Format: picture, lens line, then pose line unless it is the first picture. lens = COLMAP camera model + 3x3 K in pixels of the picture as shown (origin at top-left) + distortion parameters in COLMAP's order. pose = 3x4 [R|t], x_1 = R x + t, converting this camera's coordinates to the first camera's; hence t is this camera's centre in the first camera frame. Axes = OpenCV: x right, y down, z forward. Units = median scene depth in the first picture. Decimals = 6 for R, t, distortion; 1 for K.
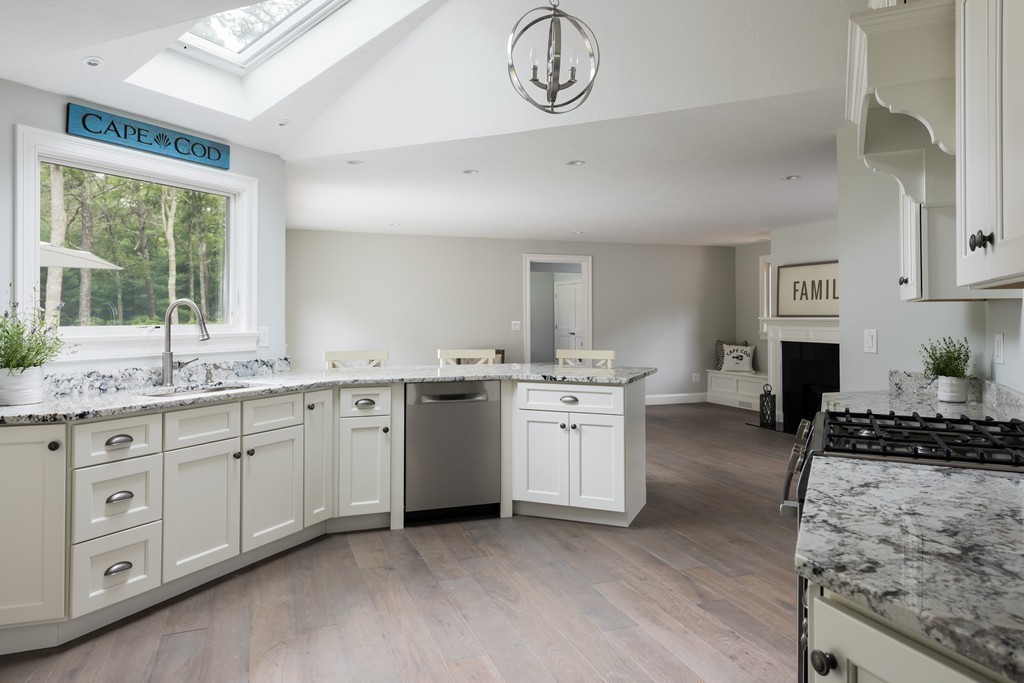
lens RADIAL K [[674.4, 0, 507.6], [0, 674.4, 305.2], [0, 0, 1]] dist [0.006992, 0.001313]
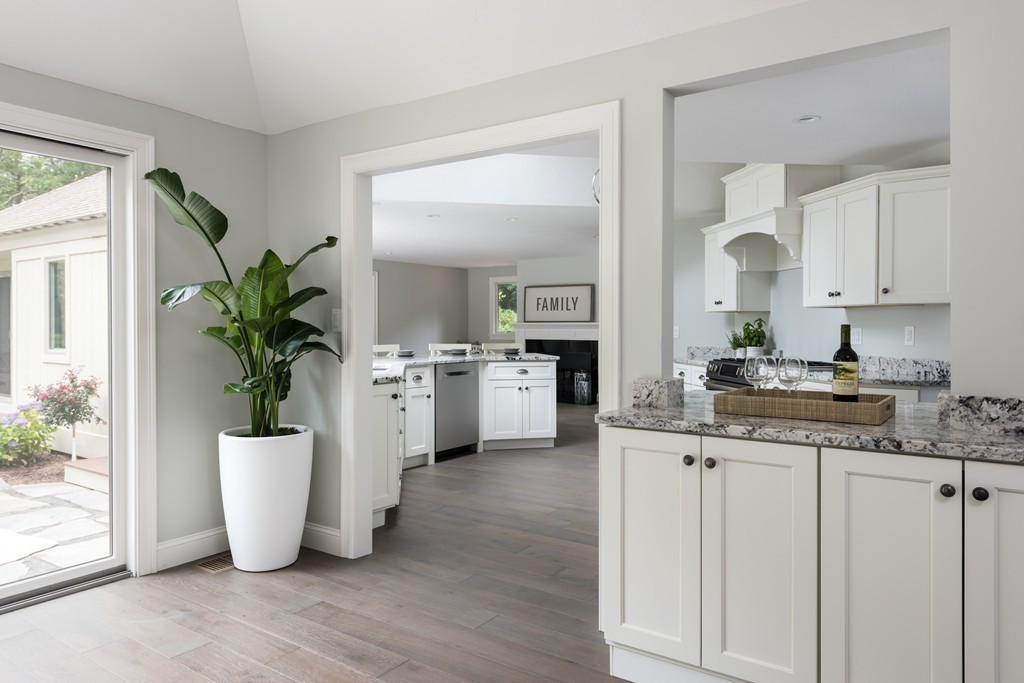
lens RADIAL K [[667.5, 0, 514.1], [0, 667.5, 324.3], [0, 0, 1]] dist [0.005652, 0.002063]
pose [[0.819813, 0.001038, 0.572631, -0.792437], [-0.009098, 0.999896, 0.011211, 0.010934], [-0.572560, -0.014401, 0.819737, -0.262431]]
